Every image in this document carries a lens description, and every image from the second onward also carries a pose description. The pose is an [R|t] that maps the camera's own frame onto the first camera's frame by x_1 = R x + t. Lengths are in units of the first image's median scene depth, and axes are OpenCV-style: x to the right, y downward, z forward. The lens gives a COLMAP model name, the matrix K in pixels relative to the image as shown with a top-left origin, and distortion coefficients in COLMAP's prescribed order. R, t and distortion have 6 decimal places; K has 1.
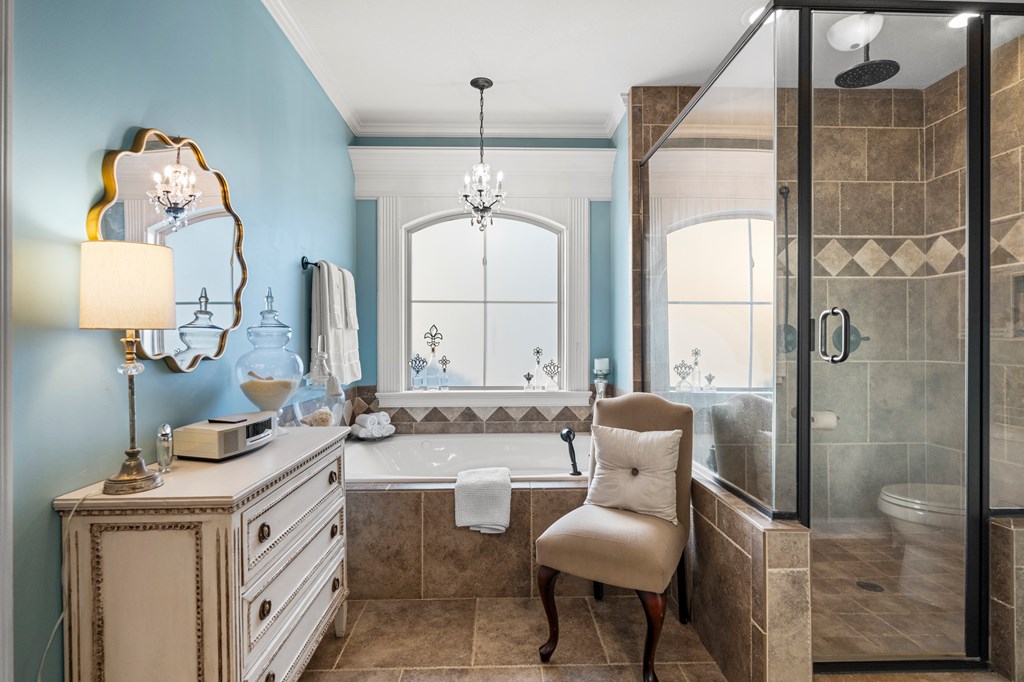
lens RADIAL K [[469.2, 0, 515.8], [0, 469.2, 332.6], [0, 0, 1]] dist [-0.002172, -0.000451]
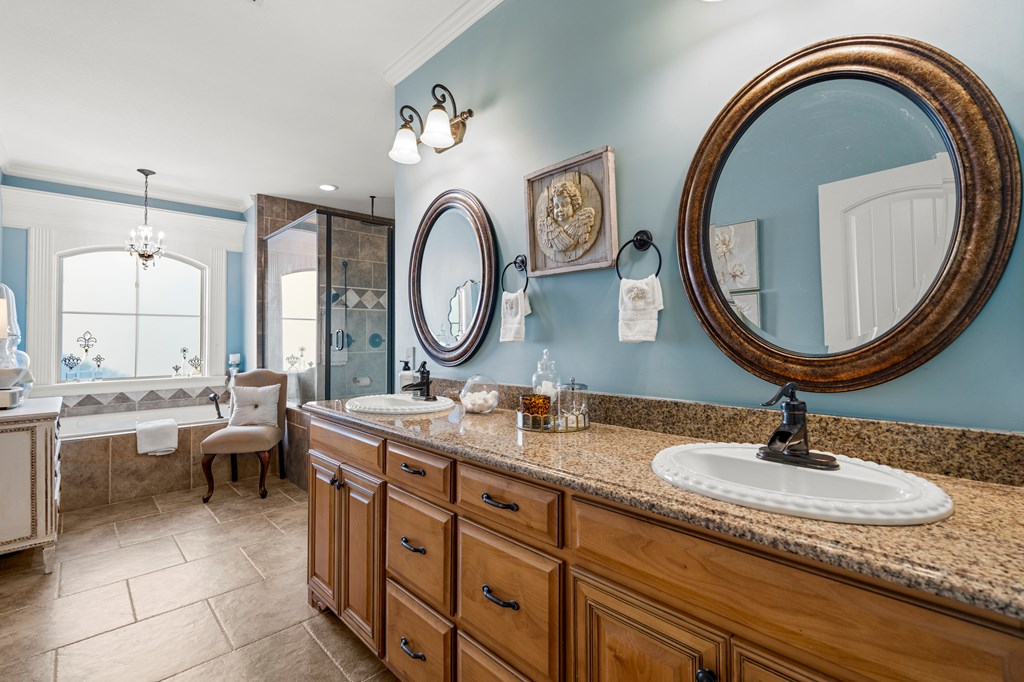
lens RADIAL K [[469.2, 0, 515.8], [0, 469.2, 332.6], [0, 0, 1]] dist [-0.002172, -0.000451]
pose [[0.740062, 0.005435, 0.672517, -0.202631], [-0.004271, 0.999985, -0.003382, -0.016164], [-0.672525, -0.000369, 0.740074, -0.904654]]
